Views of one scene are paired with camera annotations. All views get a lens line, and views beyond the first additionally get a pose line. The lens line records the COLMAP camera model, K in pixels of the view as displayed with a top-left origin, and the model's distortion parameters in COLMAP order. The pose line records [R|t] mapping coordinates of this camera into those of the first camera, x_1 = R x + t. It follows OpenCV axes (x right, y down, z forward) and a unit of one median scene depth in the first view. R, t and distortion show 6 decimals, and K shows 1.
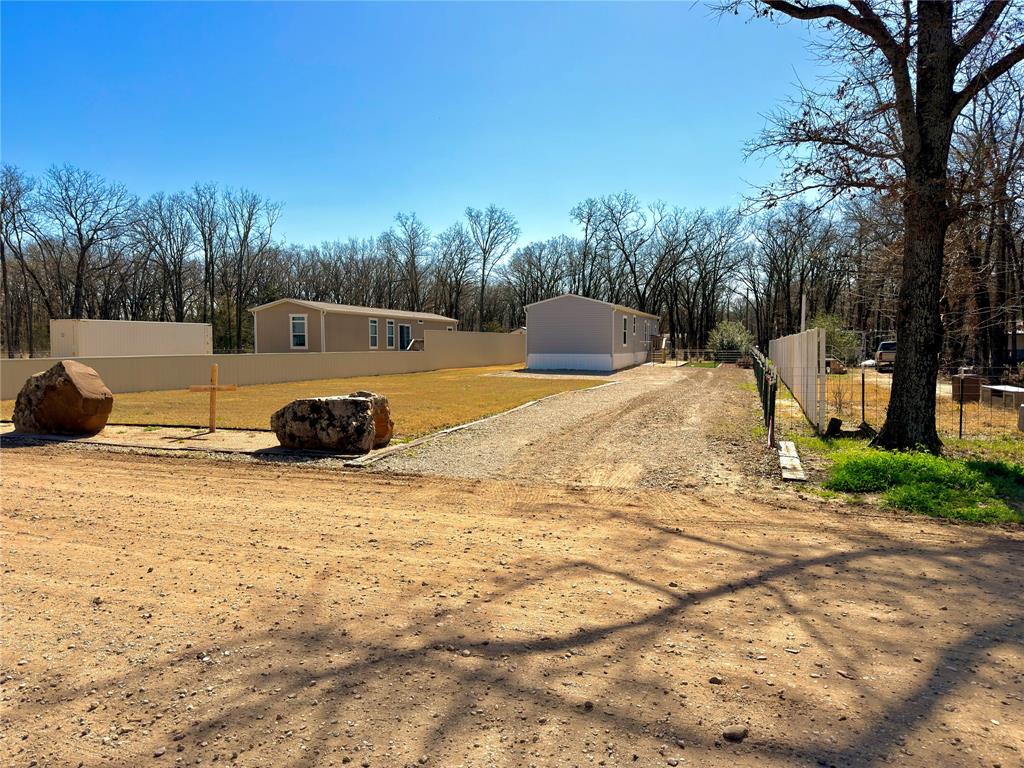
lens RADIAL K [[718.7, 0, 512.0], [0, 718.7, 384.0], [0, 0, 1]] dist [0.155734, -0.214607]
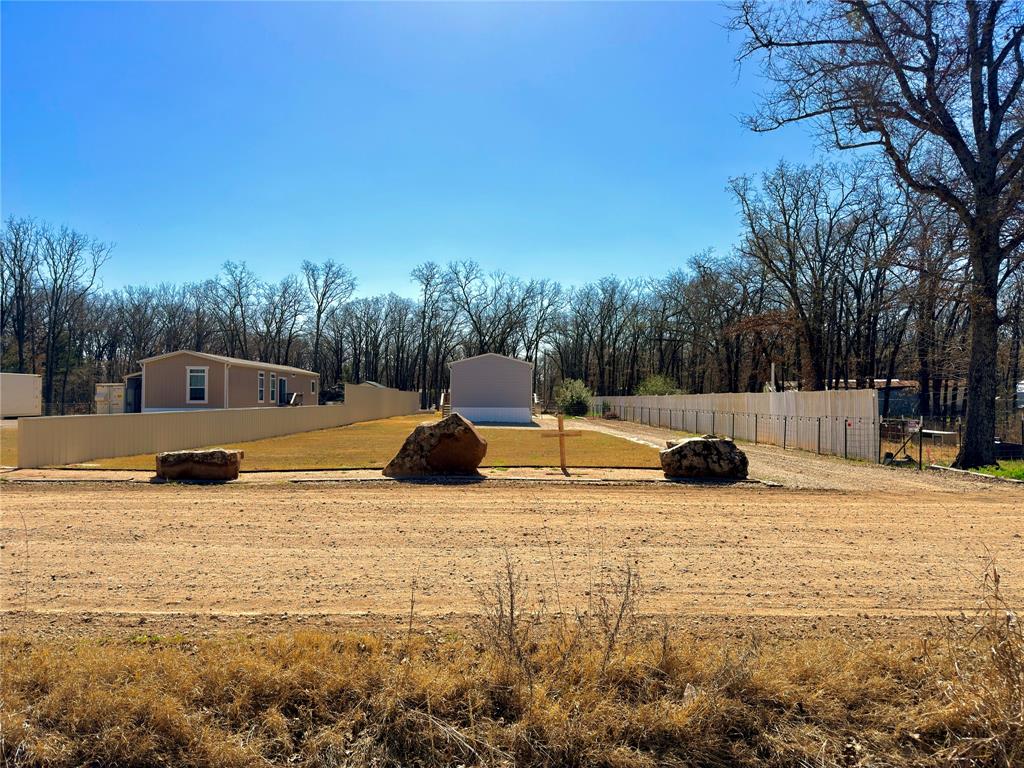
lens RADIAL K [[718.7, 0, 512.0], [0, 718.7, 384.0], [0, 0, 1]] dist [0.155734, -0.214607]
pose [[0.938683, 0.010229, 0.344631, -0.238177], [0.015636, 0.997269, -0.072187, 0.001960], [-0.344428, 0.073149, 0.935959, -0.033367]]
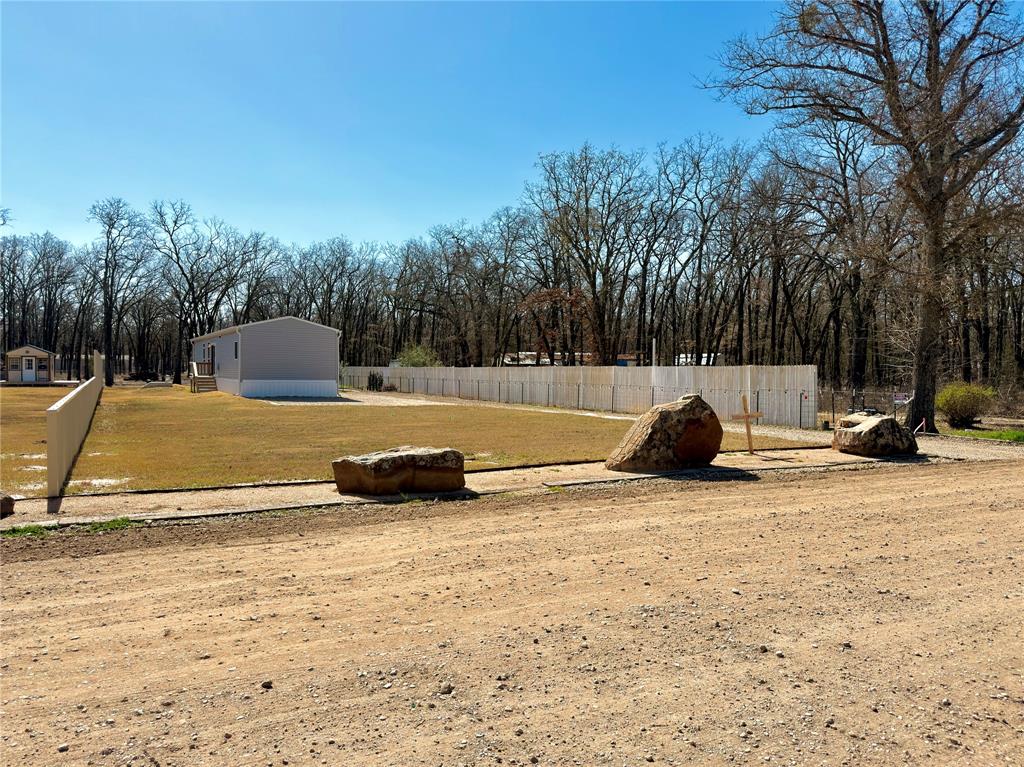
lens RADIAL K [[718.7, 0, 512.0], [0, 718.7, 383.5], [0, 0, 1]] dist [0.155734, -0.214607]
pose [[0.665179, -0.009675, 0.746621, -0.391767], [0.034043, 0.999269, -0.017380, -0.009626], [-0.745907, 0.036978, 0.665023, 0.134728]]
